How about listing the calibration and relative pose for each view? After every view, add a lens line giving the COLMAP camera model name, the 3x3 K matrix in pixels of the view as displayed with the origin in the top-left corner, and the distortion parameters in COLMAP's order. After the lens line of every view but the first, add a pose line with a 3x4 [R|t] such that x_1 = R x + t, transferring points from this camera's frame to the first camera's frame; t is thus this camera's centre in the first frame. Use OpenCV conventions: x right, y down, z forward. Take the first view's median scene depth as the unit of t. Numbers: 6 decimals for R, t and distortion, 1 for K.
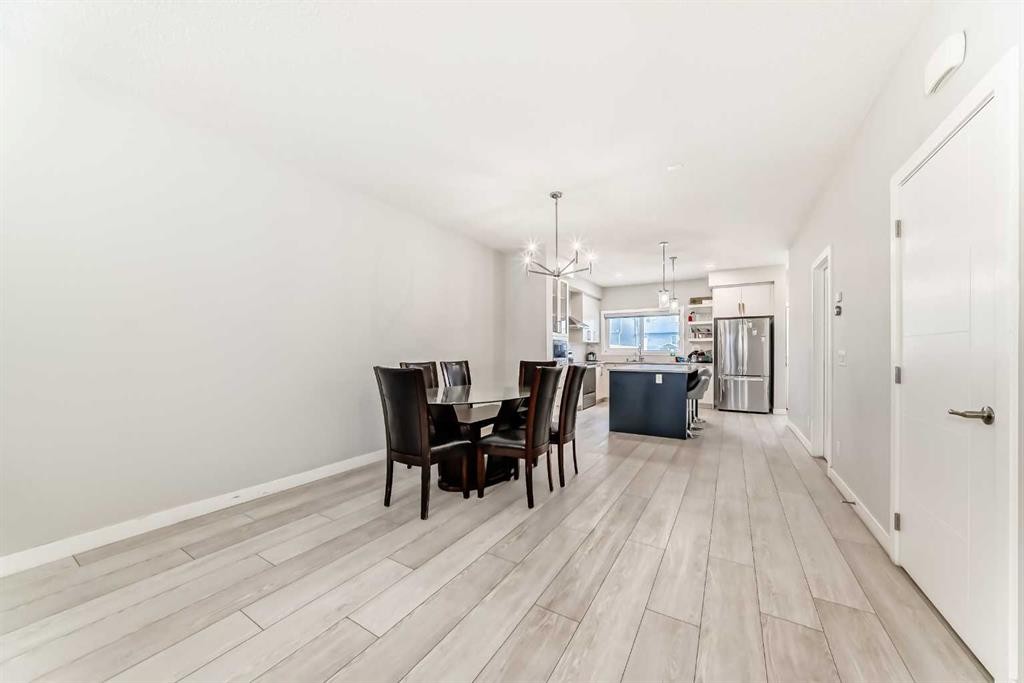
lens RADIAL K [[362.3, 0, 508.3], [0, 362.3, 347.9], [0, 0, 1]] dist [0.000963, -0.000017]
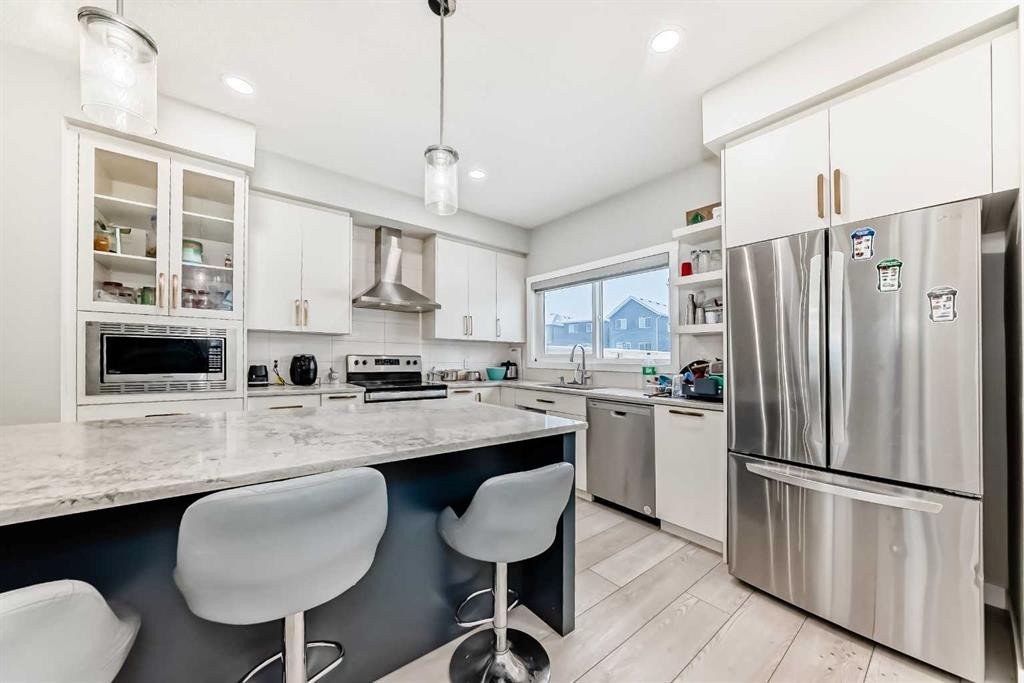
lens RADIAL K [[362.3, 0, 515.1], [0, 362.3, 343.4], [0, 0, 1]] dist [0.000963, -0.000017]
pose [[0.945944, -0.004657, -0.324298, 0.402245], [-0.006699, 0.999403, -0.033893, 0.004119], [0.324262, 0.034233, 0.945348, 0.540452]]
